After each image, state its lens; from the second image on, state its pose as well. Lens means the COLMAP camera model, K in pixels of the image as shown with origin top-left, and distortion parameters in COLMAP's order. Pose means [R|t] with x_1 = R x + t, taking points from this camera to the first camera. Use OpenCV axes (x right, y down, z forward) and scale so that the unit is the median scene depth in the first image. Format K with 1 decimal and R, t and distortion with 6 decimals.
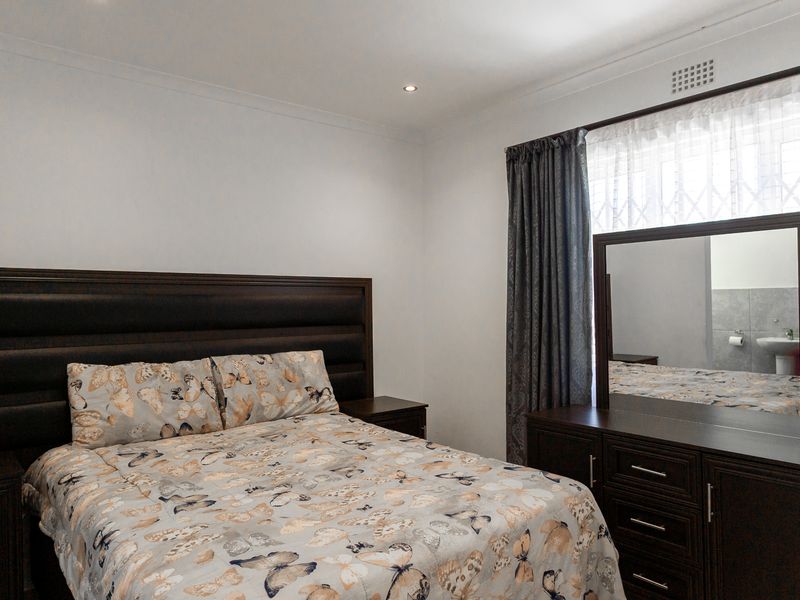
lens RADIAL K [[415.2, 0, 399.5], [0, 415.2, 296.2], [0, 0, 1]] dist [0.012986, -0.004318]
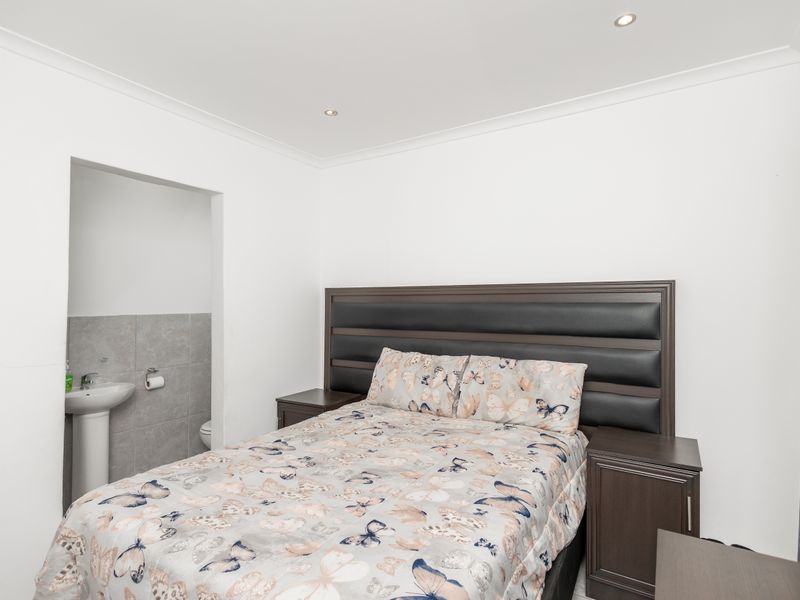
lens RADIAL K [[367.9, 0, 399.5], [0, 367.9, 305.9], [0, 0, 1]] dist [0.005852, 0.000524]
pose [[0.515224, 0.009357, -0.857005, 0.394355], [0.005245, 0.999887, 0.014070, -0.011821], [0.857040, -0.011745, 0.515117, 0.338250]]
